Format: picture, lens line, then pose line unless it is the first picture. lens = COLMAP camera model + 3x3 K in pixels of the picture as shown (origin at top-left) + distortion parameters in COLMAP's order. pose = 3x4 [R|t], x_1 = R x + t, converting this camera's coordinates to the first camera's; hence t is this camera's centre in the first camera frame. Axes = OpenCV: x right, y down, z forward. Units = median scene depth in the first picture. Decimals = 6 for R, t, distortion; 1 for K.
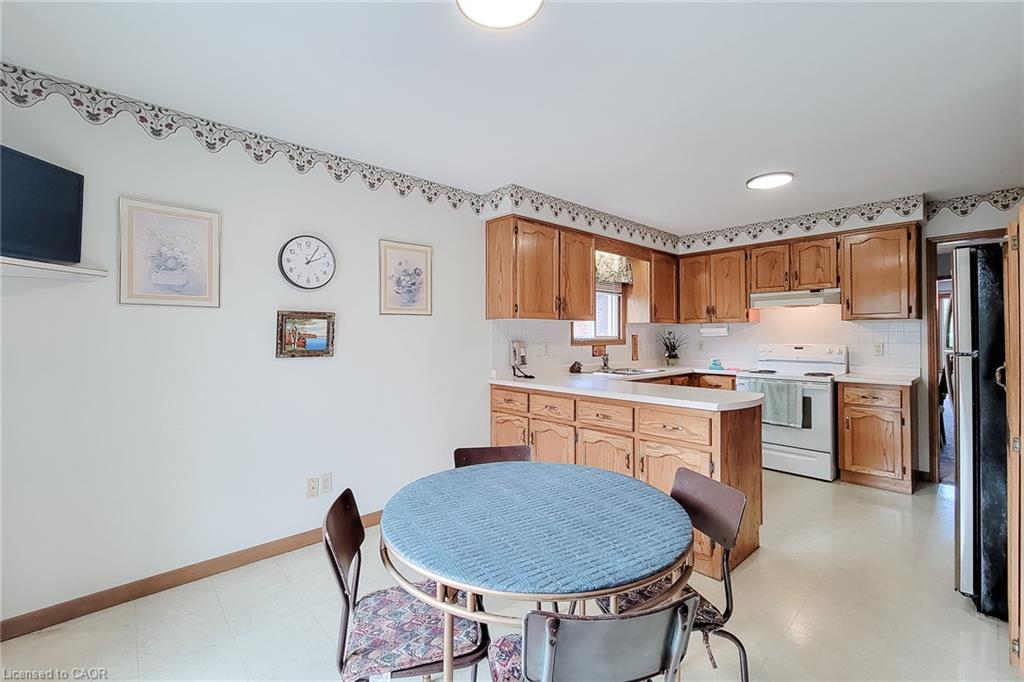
lens RADIAL K [[435.7, 0, 493.6], [0, 435.7, 333.8], [0, 0, 1]] dist [-0.002448, -0.000491]
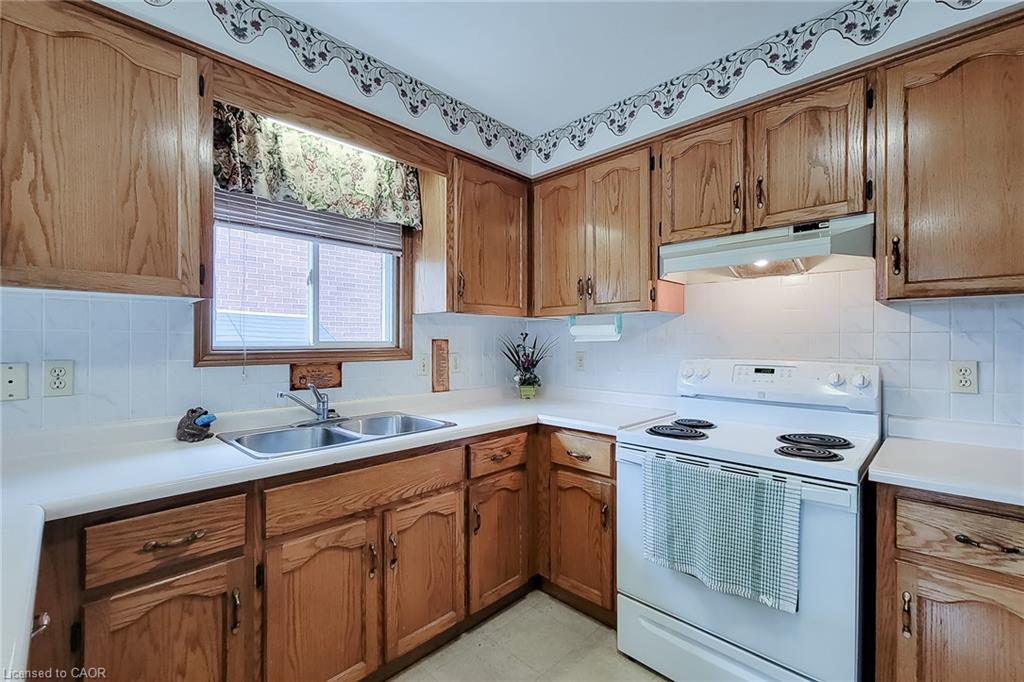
lens RADIAL K [[436.8, 0, 498.9], [0, 436.8, 341.5], [0, 0, 1]] dist [-0.000435, -0.000136]
pose [[0.997795, 0.003338, 0.066287, 0.404219], [-0.003641, 0.999983, 0.004456, 0.002923], [-0.066271, -0.004688, 0.997791, 0.577722]]
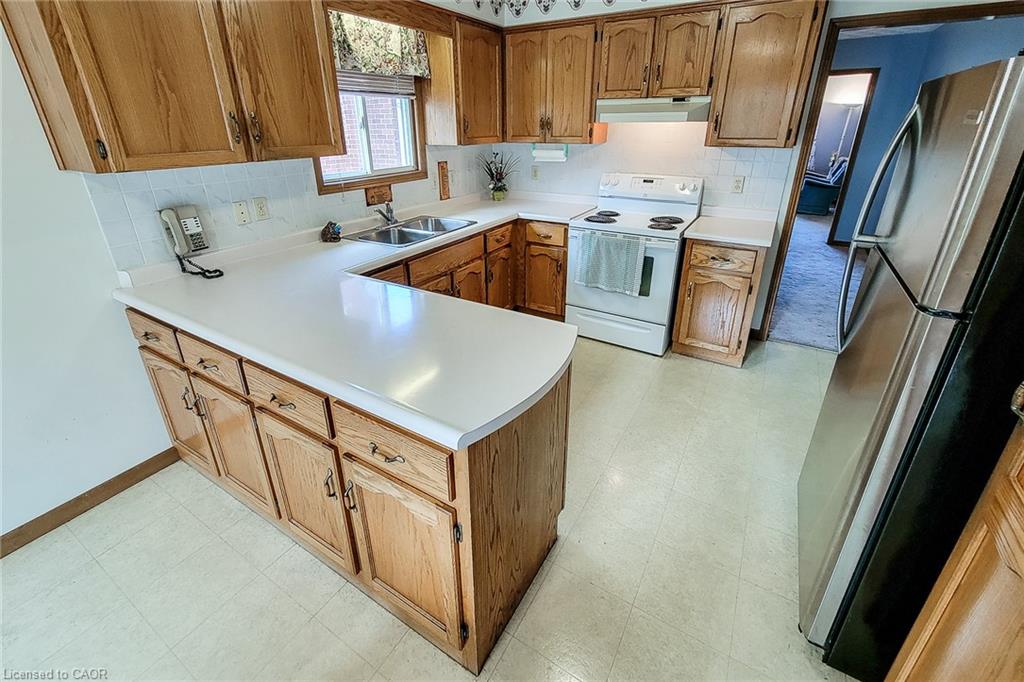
lens RADIAL K [[439.9, 0, 504.0], [0, 439.9, 302.1], [0, 0, 1]] dist [0.001868, -0.000145]
pose [[0.953959, -0.118226, 0.275655, 0.227518], [0.003754, 0.923673, 0.383163, -0.064828], [-0.299915, -0.364487, 0.881590, 0.326660]]
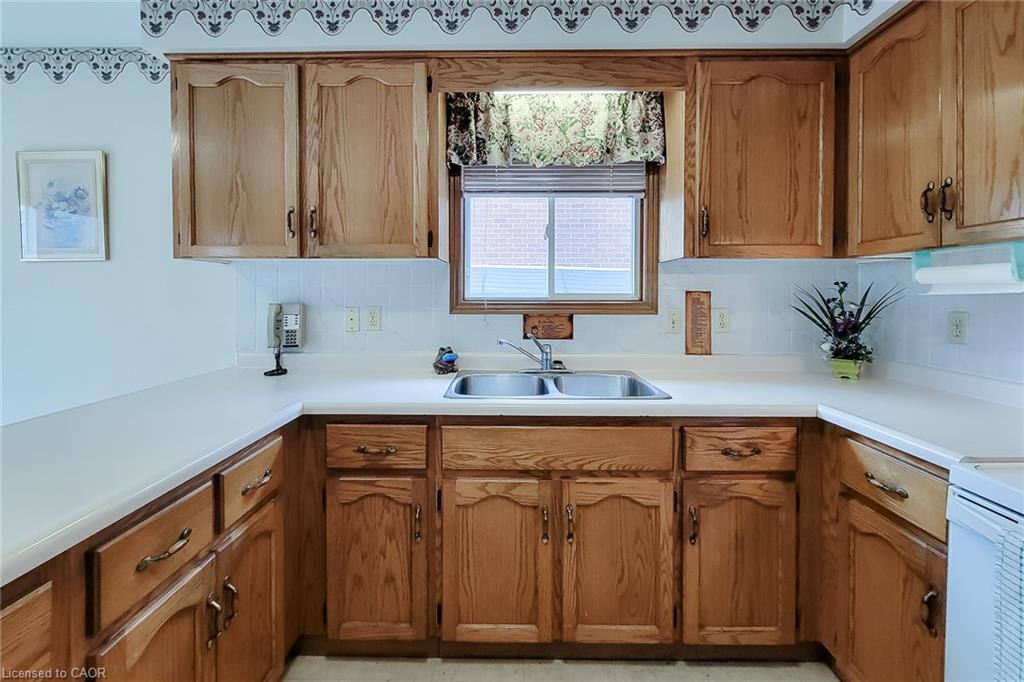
lens RADIAL K [[422.2, 0, 506.0], [0, 422.2, 299.3], [0, 0, 1]] dist [0.000850, -0.000200]
pose [[0.745484, 0.013320, -0.666390, 0.511072], [0.000735, 0.999783, 0.020806, 0.002071], [0.666523, -0.016000, 0.745313, 0.672389]]
